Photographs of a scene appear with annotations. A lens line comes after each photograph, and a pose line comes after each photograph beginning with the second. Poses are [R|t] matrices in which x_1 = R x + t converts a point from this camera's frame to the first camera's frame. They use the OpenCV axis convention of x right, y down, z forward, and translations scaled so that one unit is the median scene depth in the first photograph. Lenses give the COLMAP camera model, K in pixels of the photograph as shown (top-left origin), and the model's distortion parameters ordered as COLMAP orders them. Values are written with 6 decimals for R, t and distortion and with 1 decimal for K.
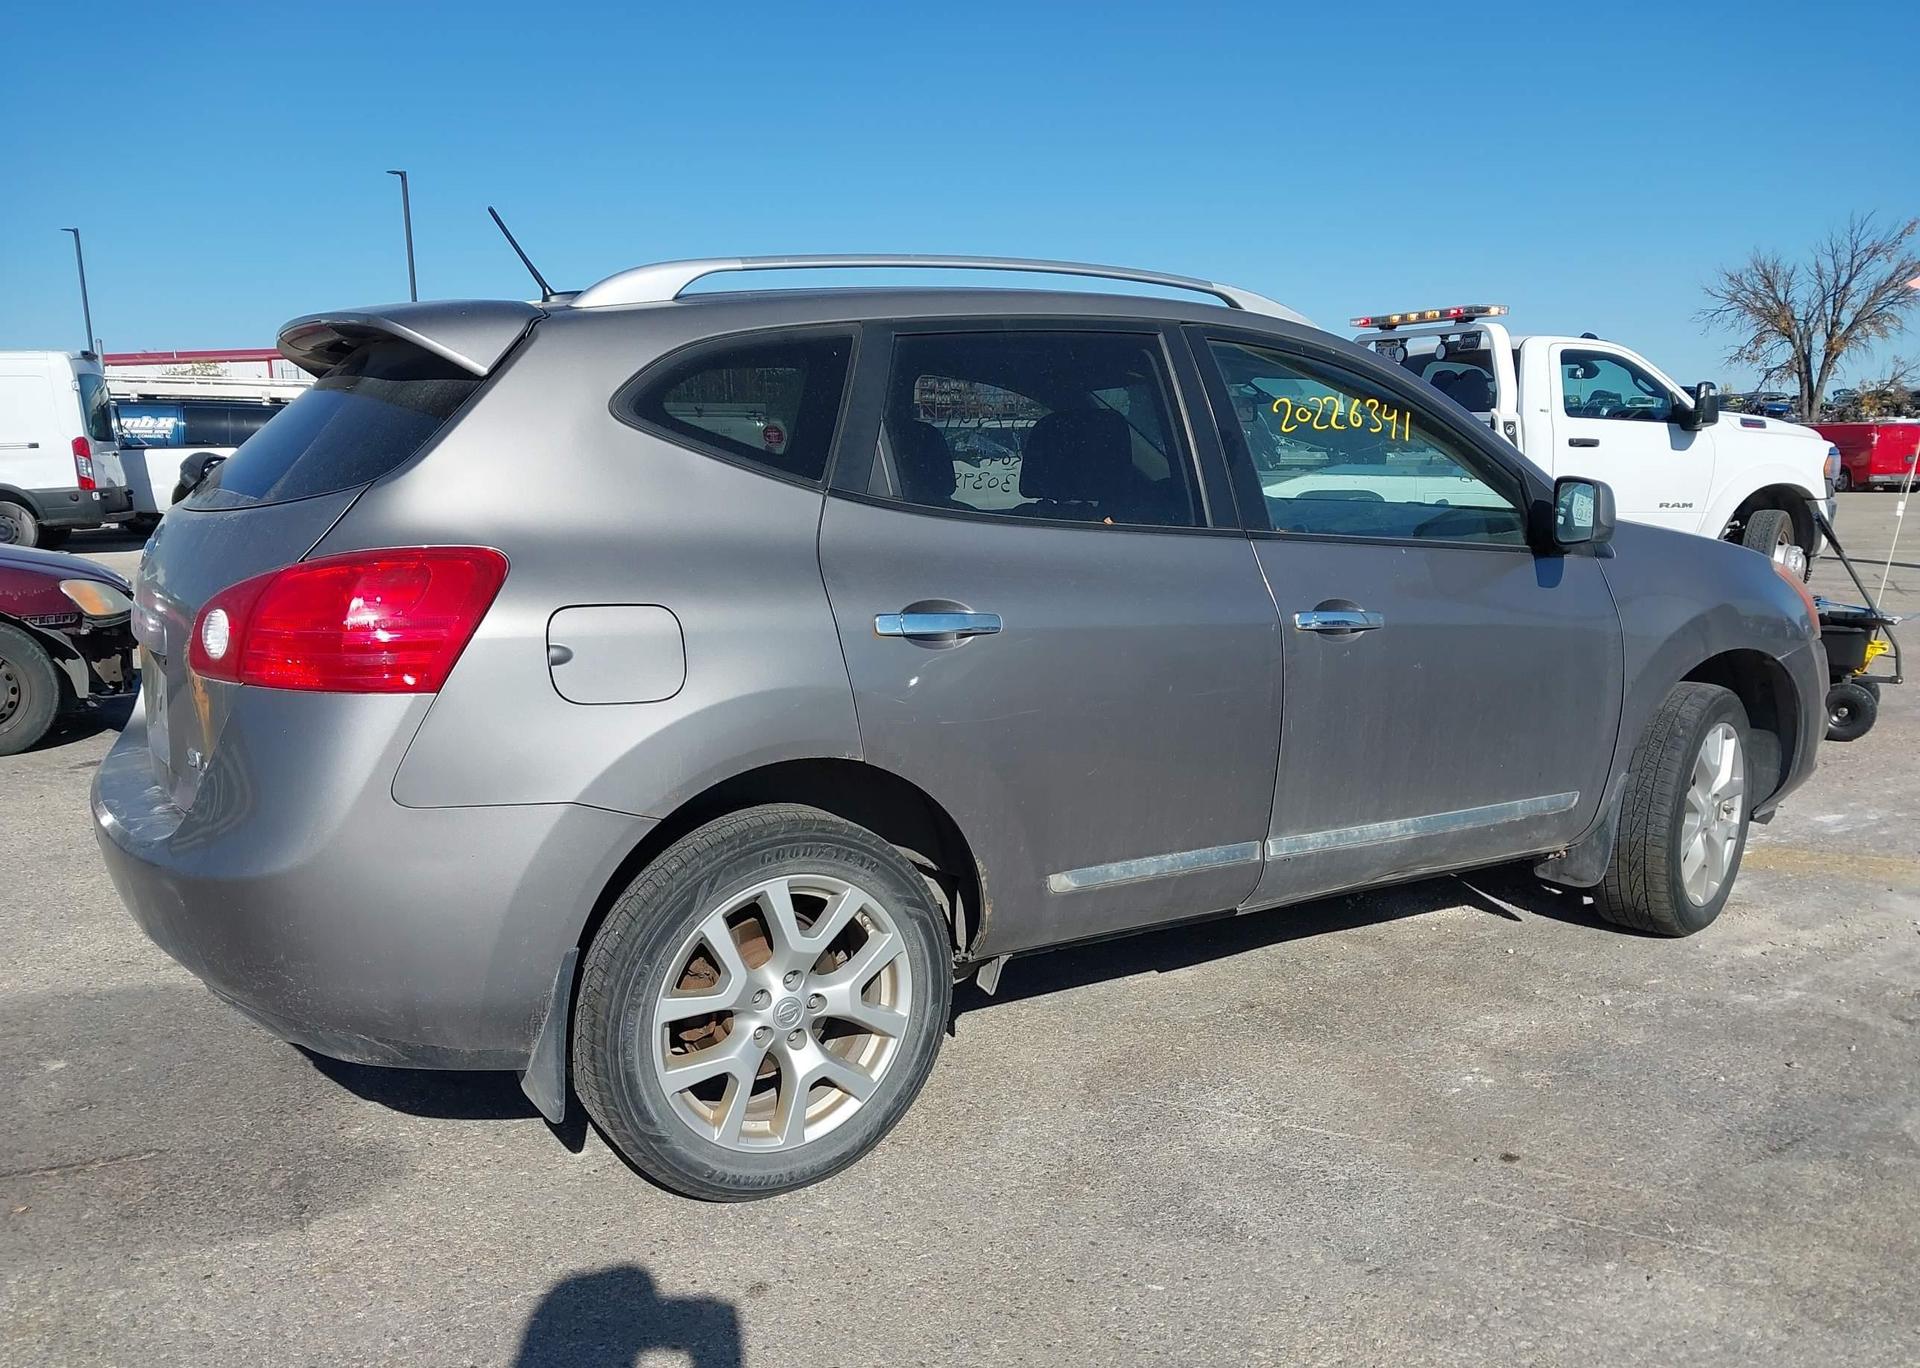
lens RADIAL K [[1541.6, 0, 997.4], [0, 1541.6, 712.7], [0, 0, 1]] dist [0.026270, -0.024866]
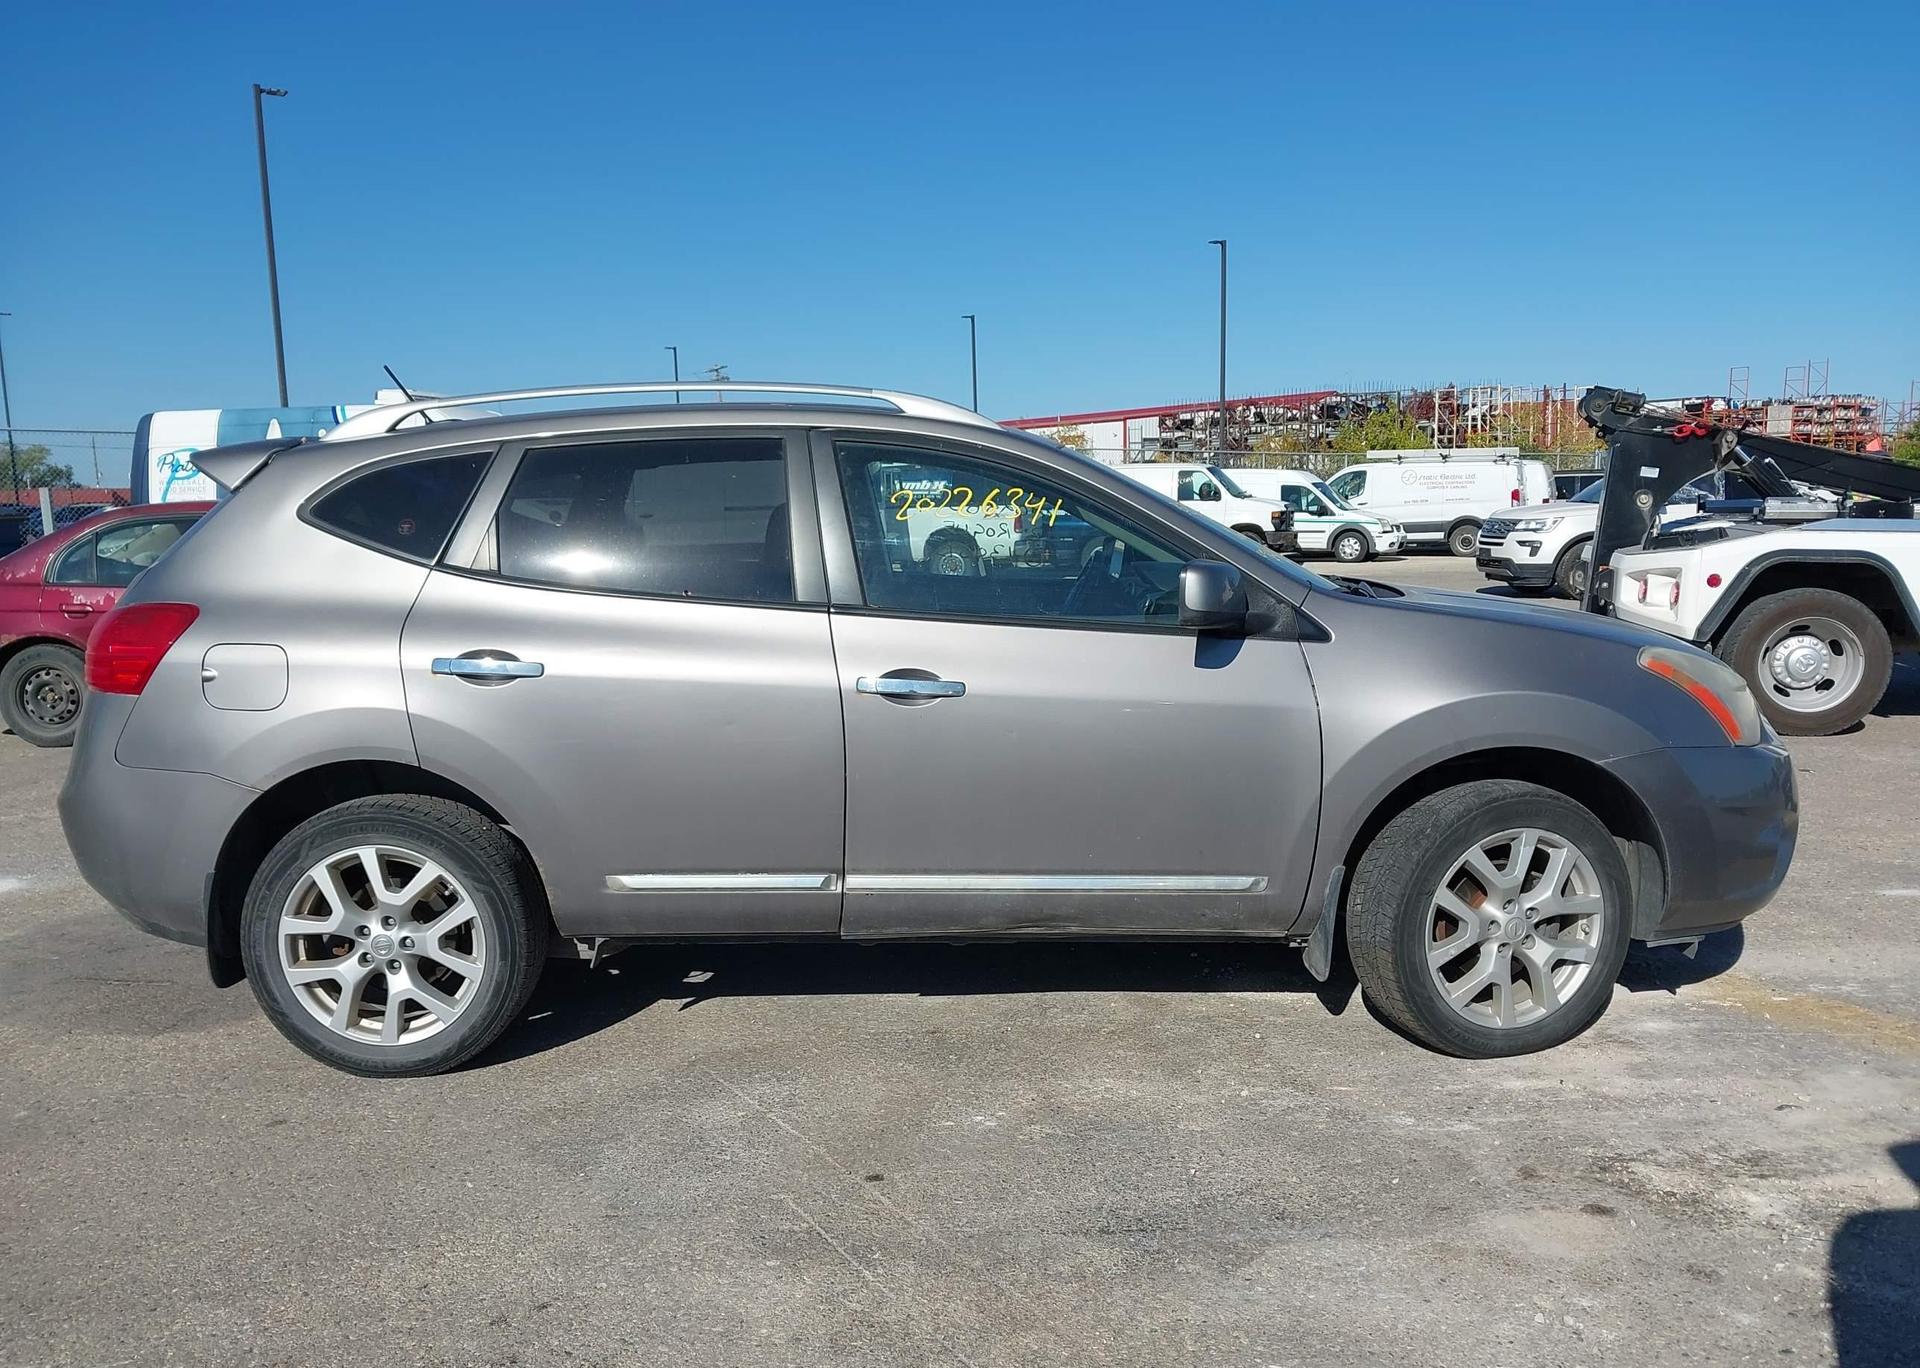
lens RADIAL K [[1541.6, 0, 960.5], [0, 1541.6, 754.3], [0, 0, 1]] dist [0.026270, -0.024866]
pose [[0.841279, 0.076642, -0.535141, 0.957952], [-0.077403, 0.996777, 0.021074, -0.042311], [0.535031, 0.023692, 0.844500, 0.094379]]
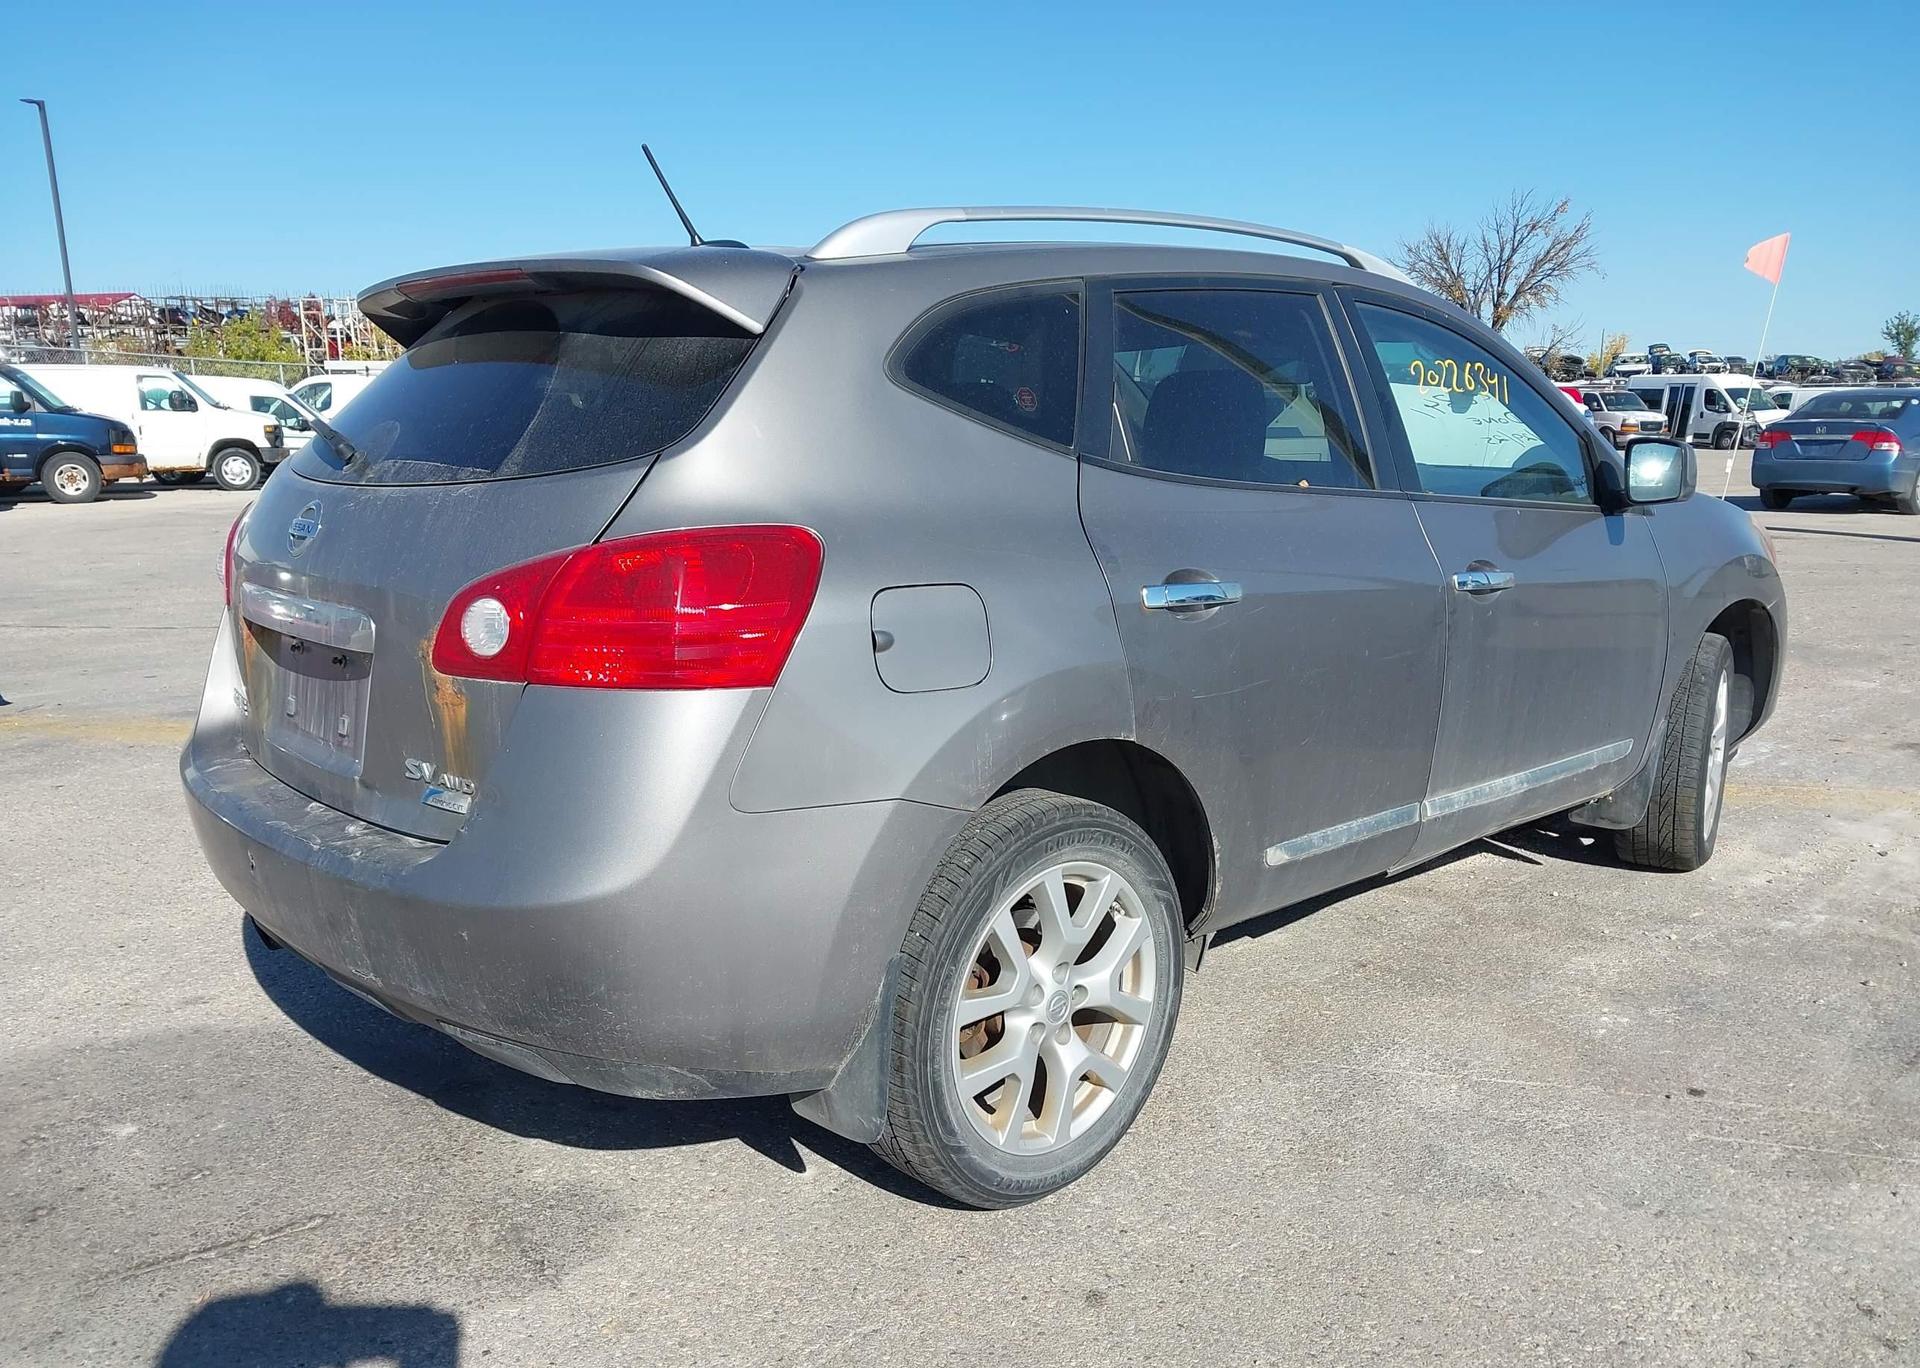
lens RADIAL K [[1541.6, 0, 1008.2], [0, 1541.6, 717.4], [0, 0, 1]] dist [0.026270, -0.024866]
pose [[0.980693, -0.039929, 0.191436, -0.317092], [0.034834, 0.998946, 0.029906, -0.012958], [-0.192428, -0.022661, 0.981049, 0.068986]]
